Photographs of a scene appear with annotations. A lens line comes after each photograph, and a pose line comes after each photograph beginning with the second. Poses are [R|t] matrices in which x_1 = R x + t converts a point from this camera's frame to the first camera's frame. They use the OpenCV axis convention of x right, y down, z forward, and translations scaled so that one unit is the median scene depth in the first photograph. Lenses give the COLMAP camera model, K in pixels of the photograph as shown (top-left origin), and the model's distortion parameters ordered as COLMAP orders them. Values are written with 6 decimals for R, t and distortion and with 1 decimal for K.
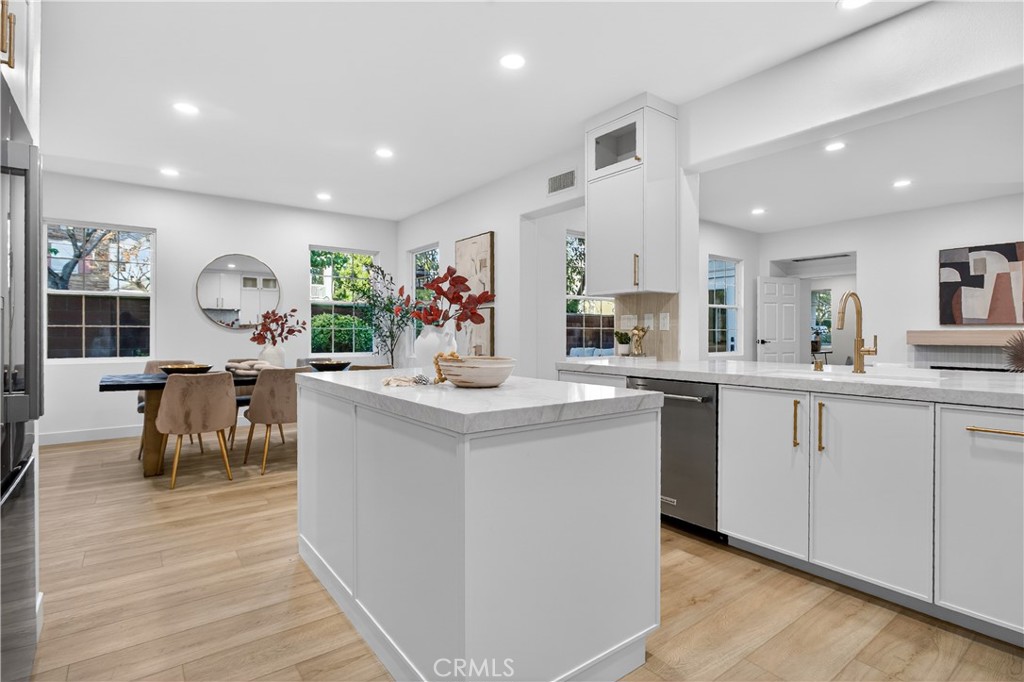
lens RADIAL K [[492.7, 0, 499.3], [0, 492.7, 337.7], [0, 0, 1]] dist [-0.007787, -0.000804]
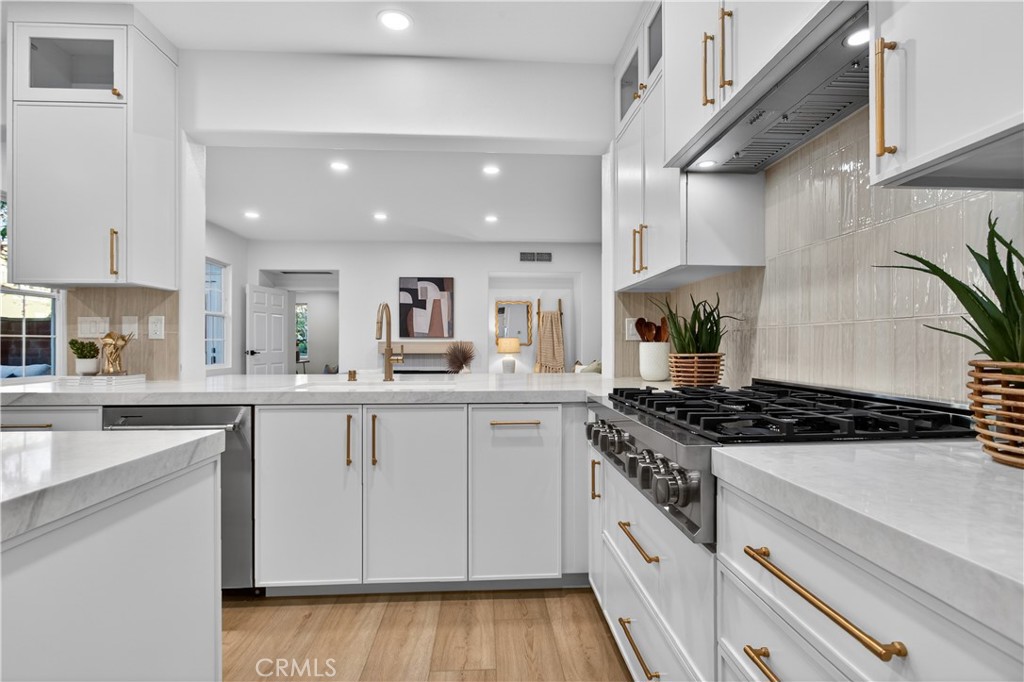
lens RADIAL K [[492.7, 0, 519.3], [0, 492.7, 346.2], [0, 0, 1]] dist [-0.007787, -0.000804]
pose [[0.526733, -0.002043, 0.850028, -0.009308], [0.006282, 0.999979, -0.001489, 0.000600], [-0.850007, 0.006124, 0.526735, 0.139055]]
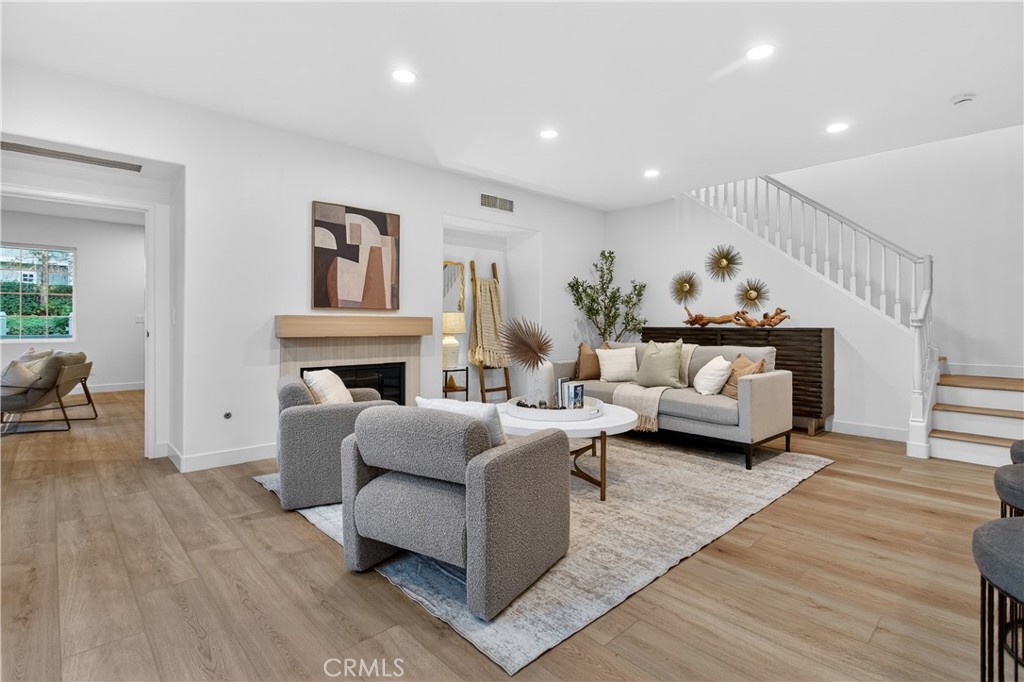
lens RADIAL K [[492.7, 0, 524.2], [0, 492.7, 329.2], [0, 0, 1]] dist [-0.007787, -0.000804]
pose [[-0.118379, -0.010744, 0.992910, 0.281697], [0.001805, 0.999937, 0.011036, -0.005011], [-0.992967, 0.003098, -0.118353, 1.332812]]
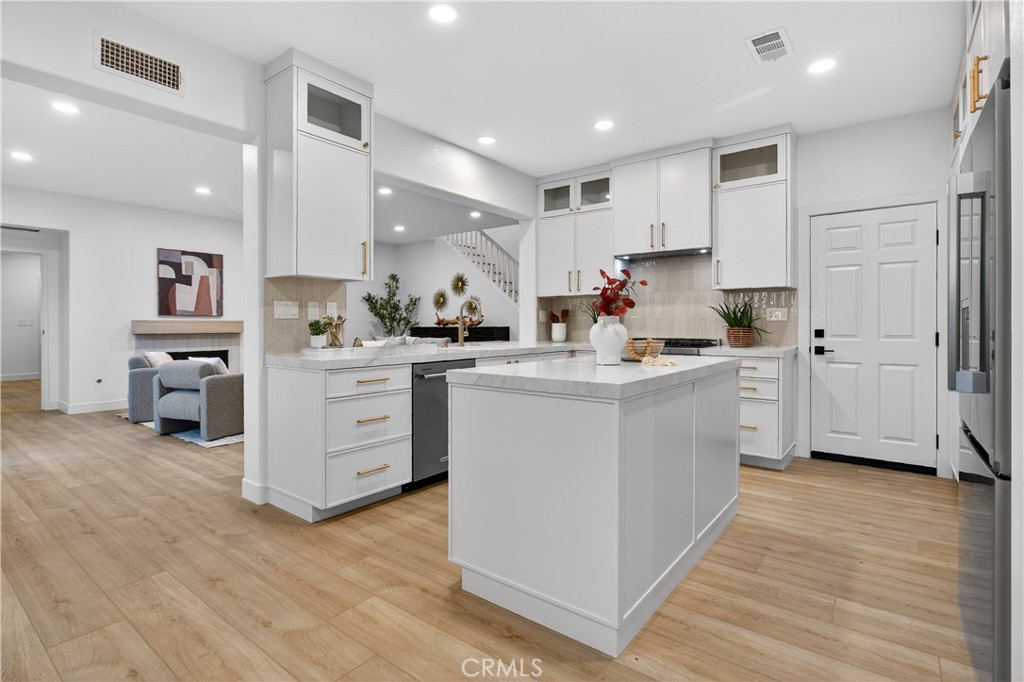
lens RADIAL K [[492.7, 0, 515.1], [0, 492.7, 333.2], [0, 0, 1]] dist [-0.007787, -0.000804]
pose [[-0.269624, -0.016542, 0.962824, -0.674387], [0.004356, 0.999821, 0.018397, -0.004379], [-0.962956, 0.009154, -0.269503, 0.883187]]
